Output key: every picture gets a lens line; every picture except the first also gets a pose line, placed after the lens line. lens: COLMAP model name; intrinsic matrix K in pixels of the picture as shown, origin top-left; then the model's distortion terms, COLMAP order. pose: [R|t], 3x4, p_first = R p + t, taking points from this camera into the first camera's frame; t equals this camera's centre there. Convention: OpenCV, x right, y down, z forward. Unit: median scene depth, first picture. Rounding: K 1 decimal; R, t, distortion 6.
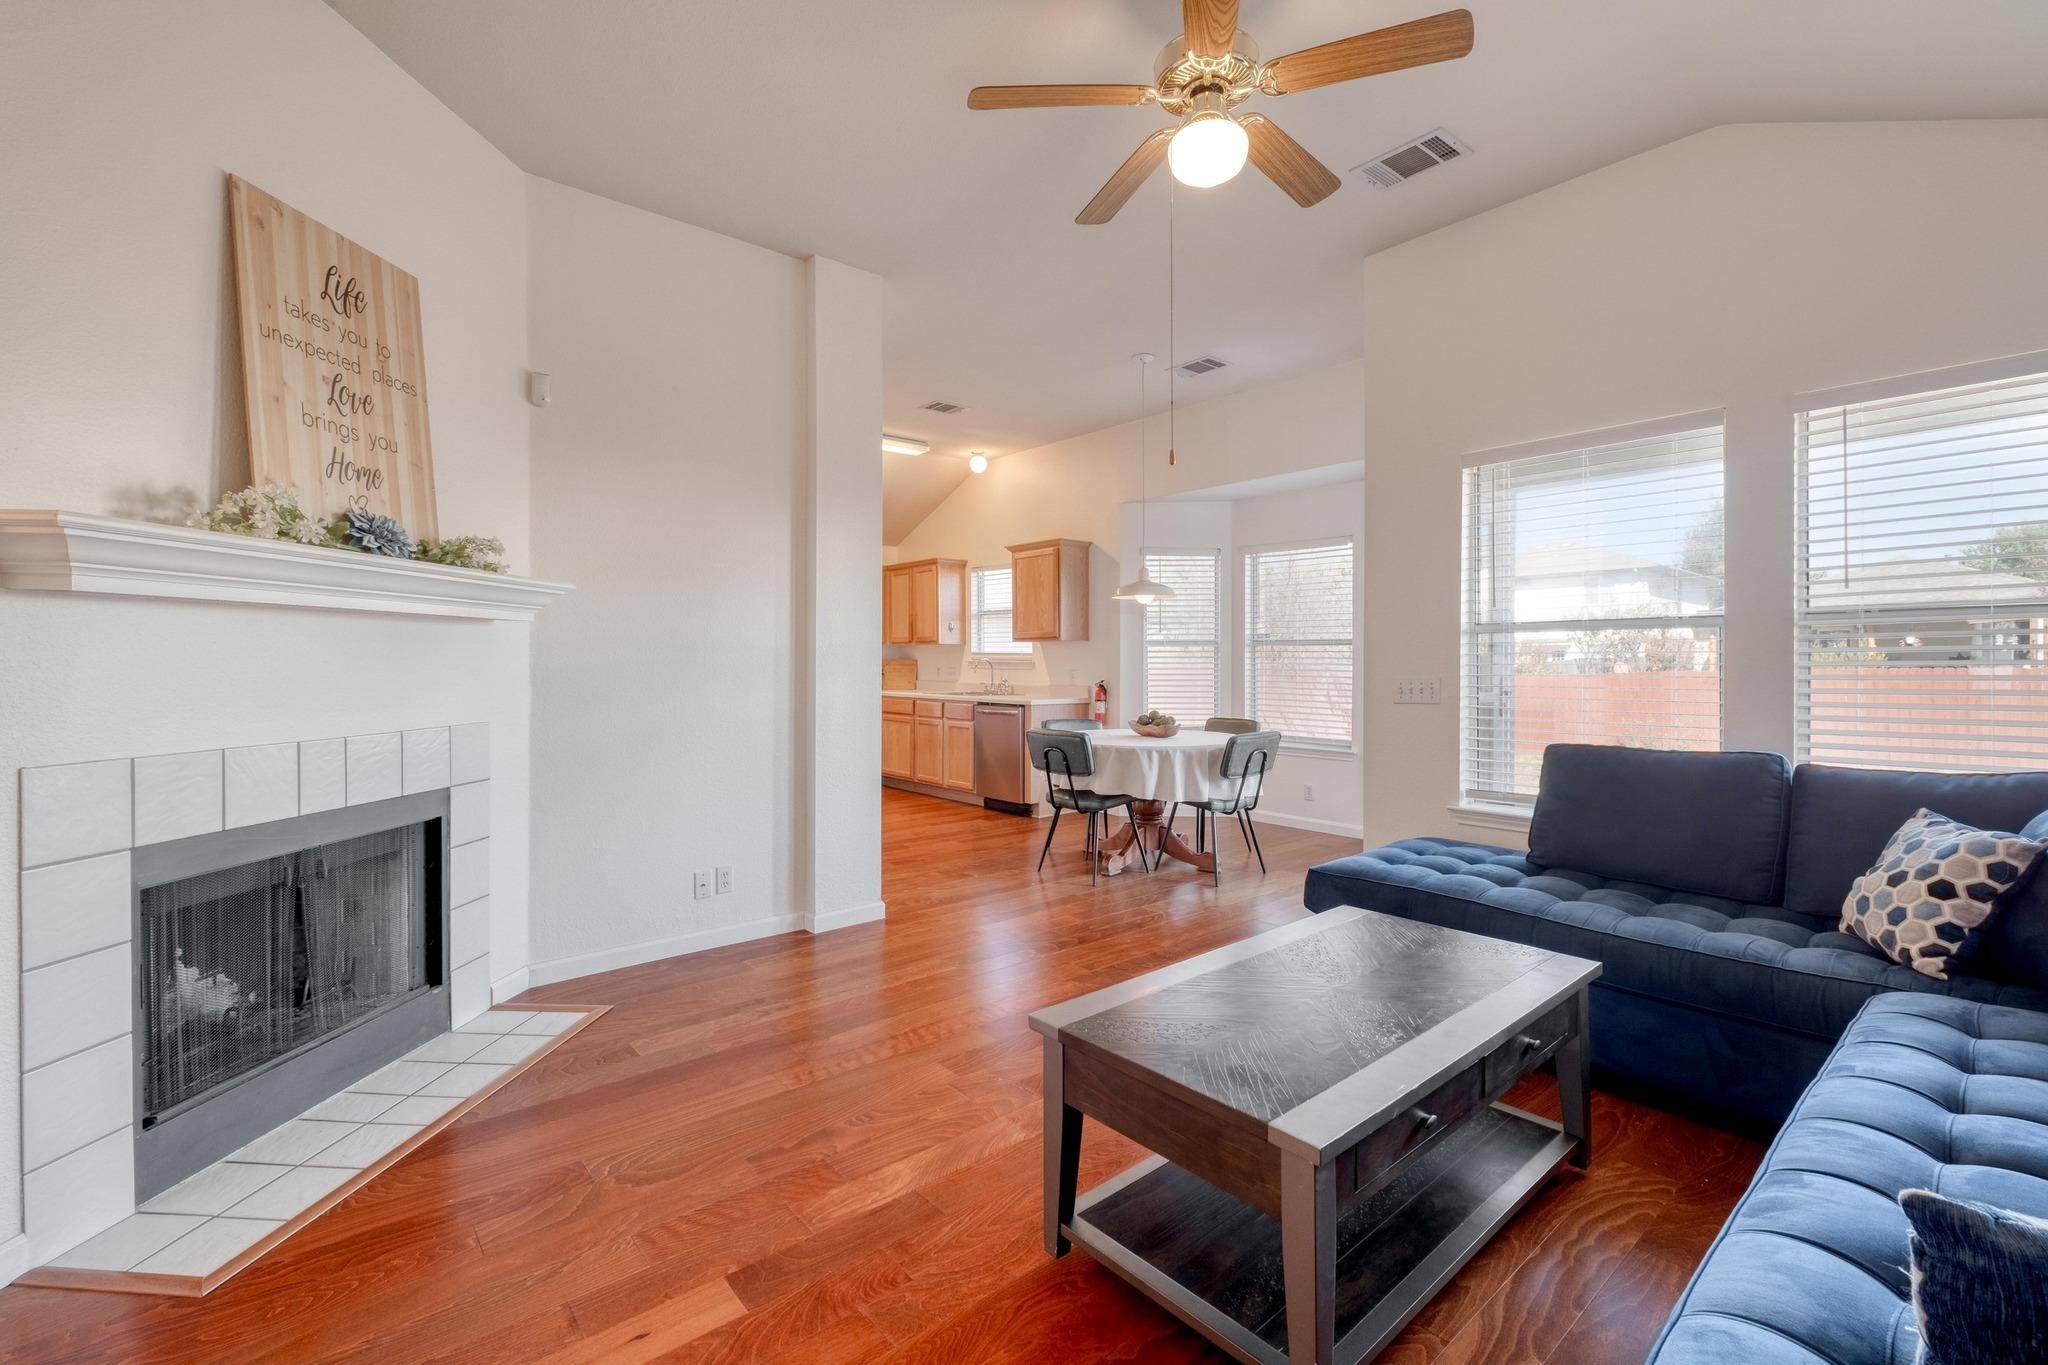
lens RADIAL K [[889.4, 0, 1031.8], [0, 889.4, 672.7], [0, 0, 1]] dist [0.002992, -0.001029]
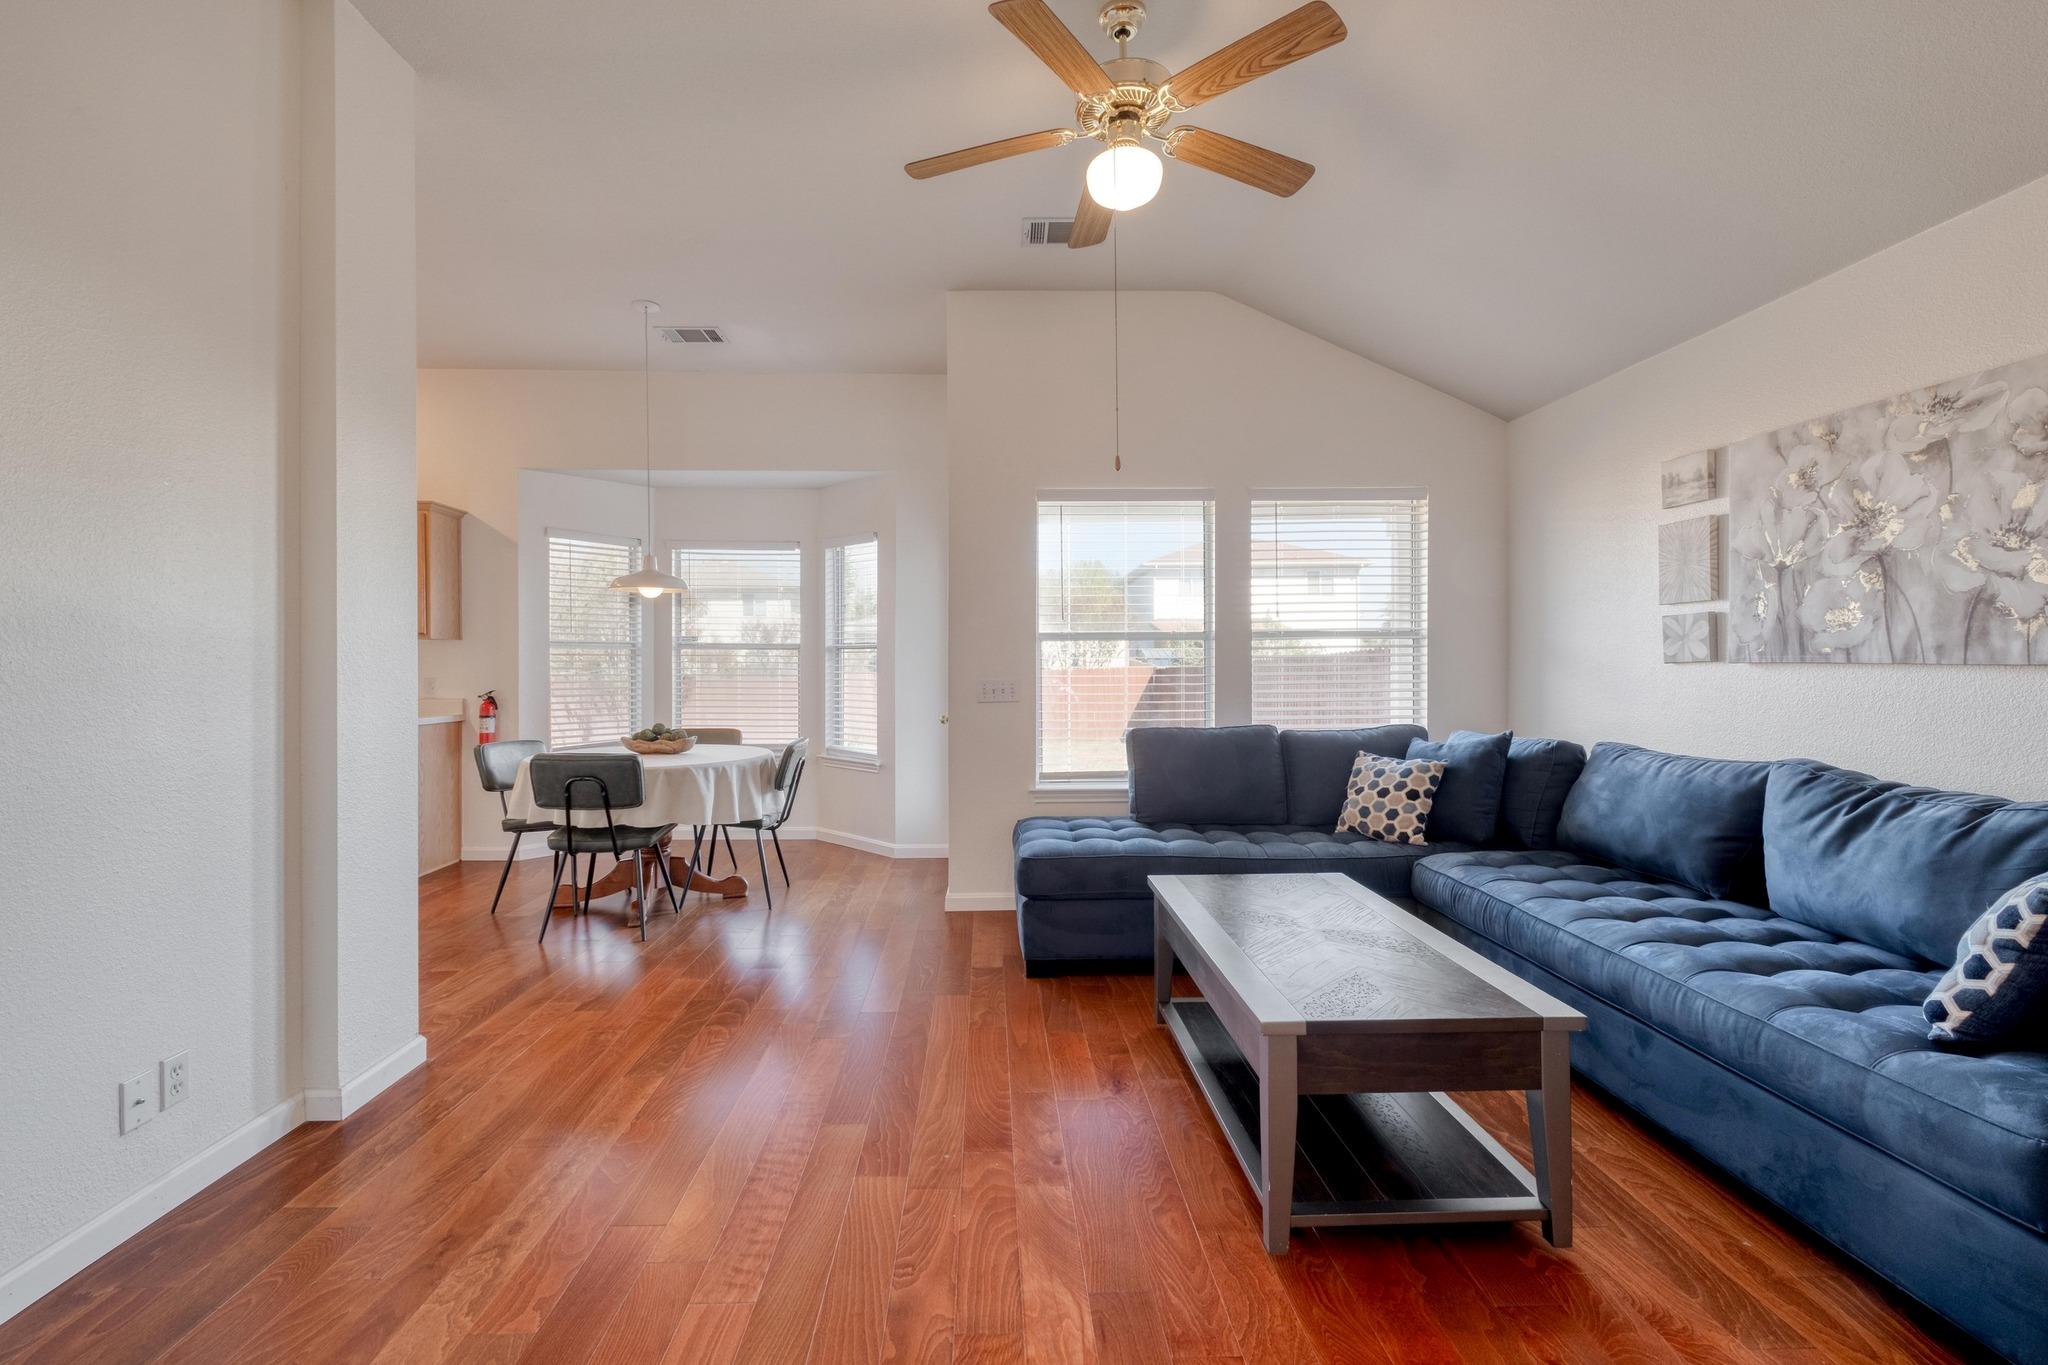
lens RADIAL K [[889.4, 0, 1007.9], [0, 889.4, 677.8], [0, 0, 1]] dist [0.002992, -0.001029]
pose [[0.628852, -0.012051, 0.777431, -0.358403], [0.013158, 0.999902, 0.004856, -0.001333], [-0.777413, 0.007175, 0.628949, 0.228987]]
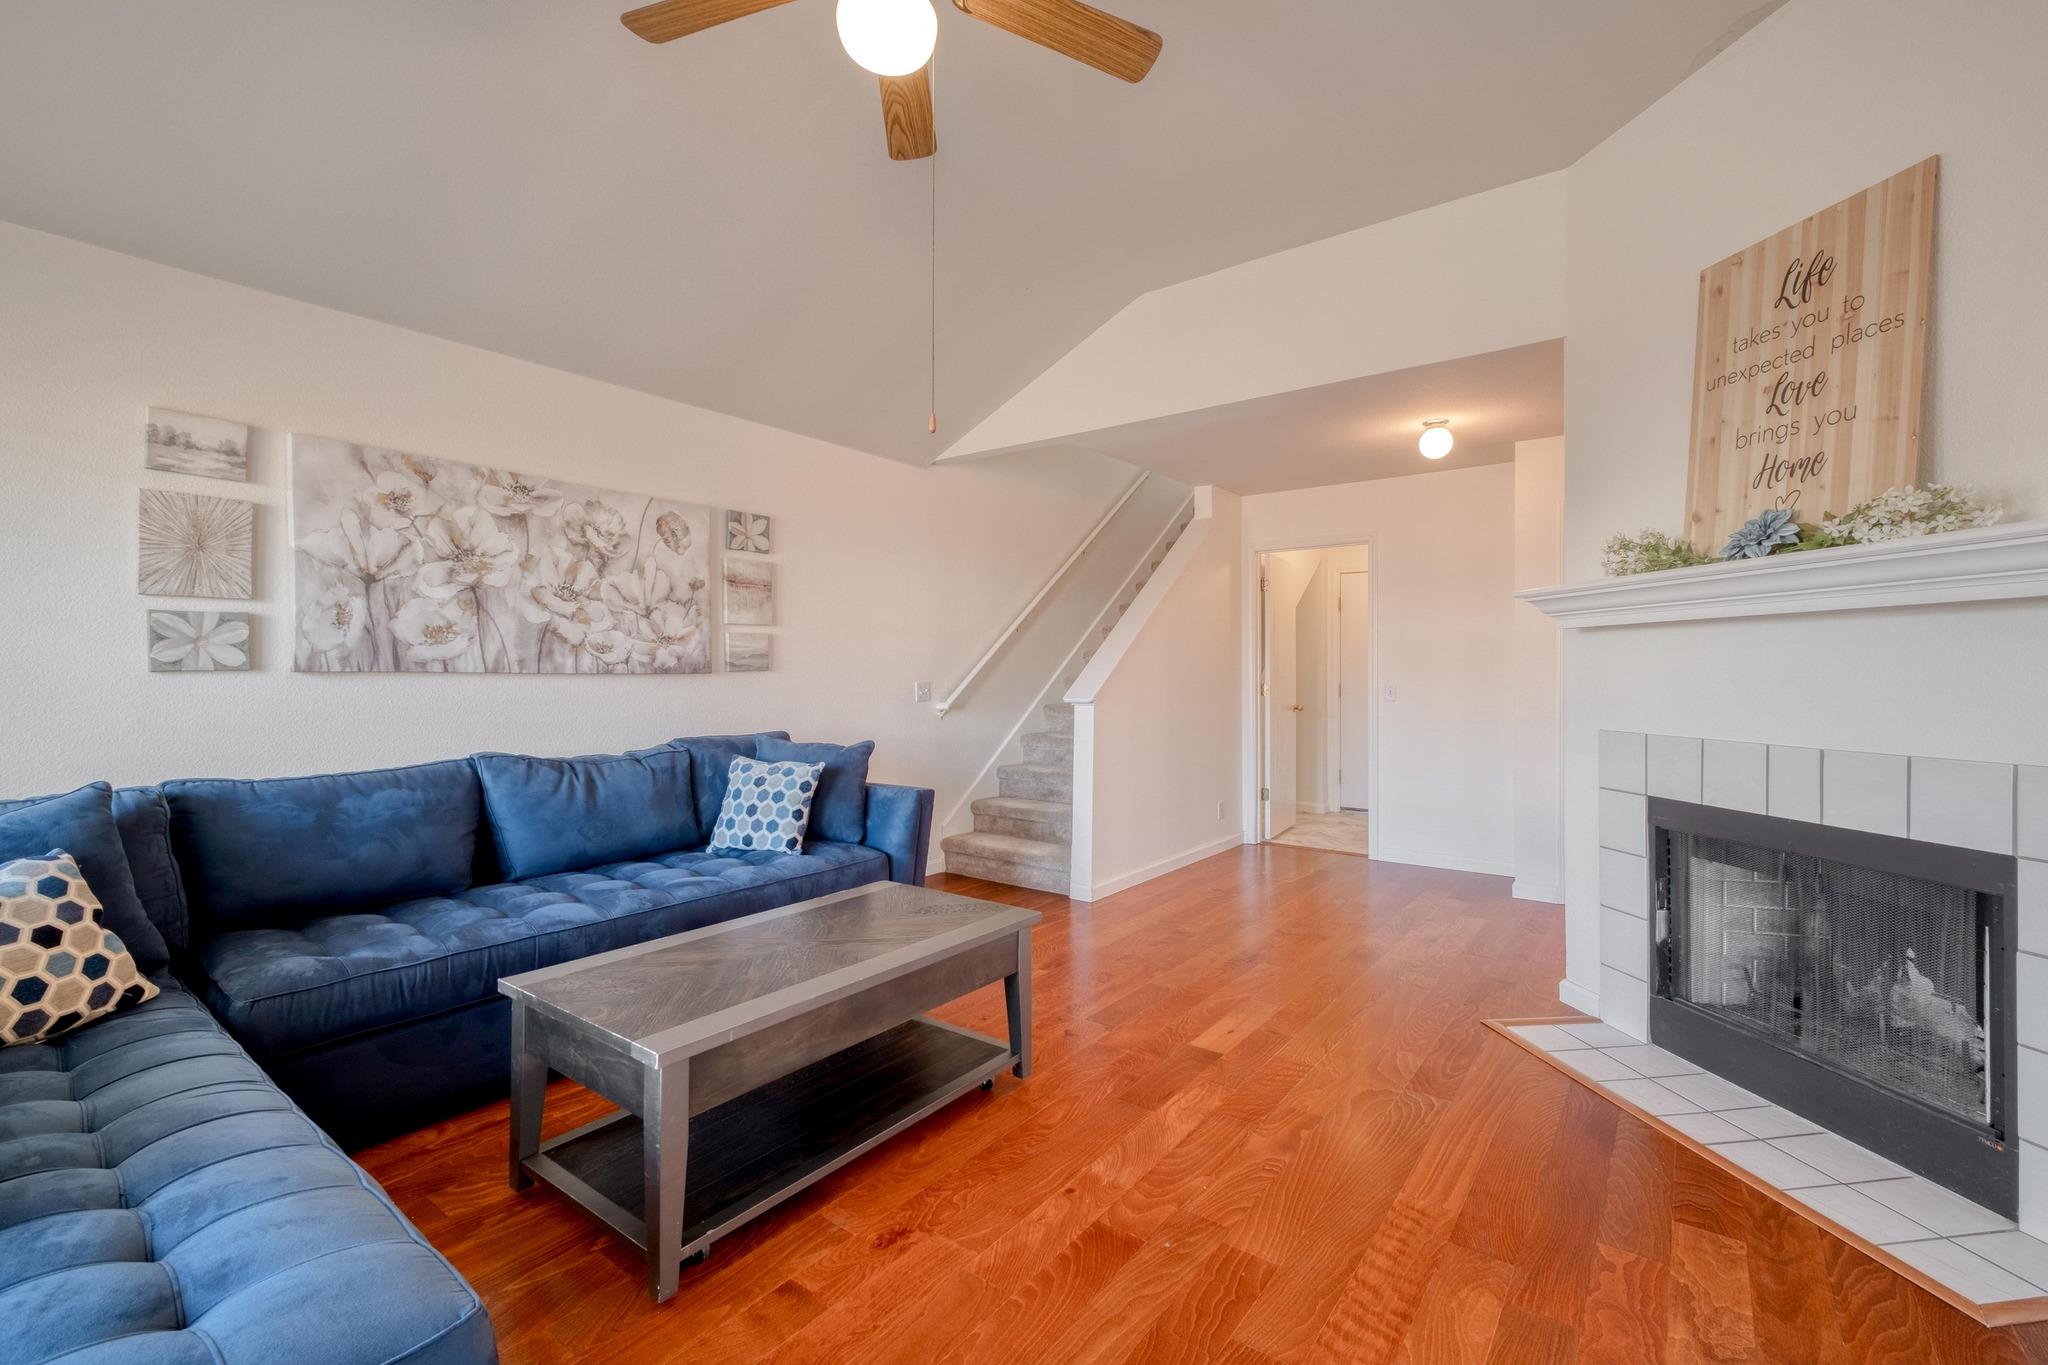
lens RADIAL K [[889.4, 0, 1025.3], [0, 889.4, 682.5], [0, 0, 1]] dist [0.002992, -0.001029]
pose [[-0.975773, 0.004226, -0.218744, 0.128926], [-0.001254, 0.999689, 0.024905, -0.010372], [0.218782, 0.024576, -0.975464, 0.917676]]
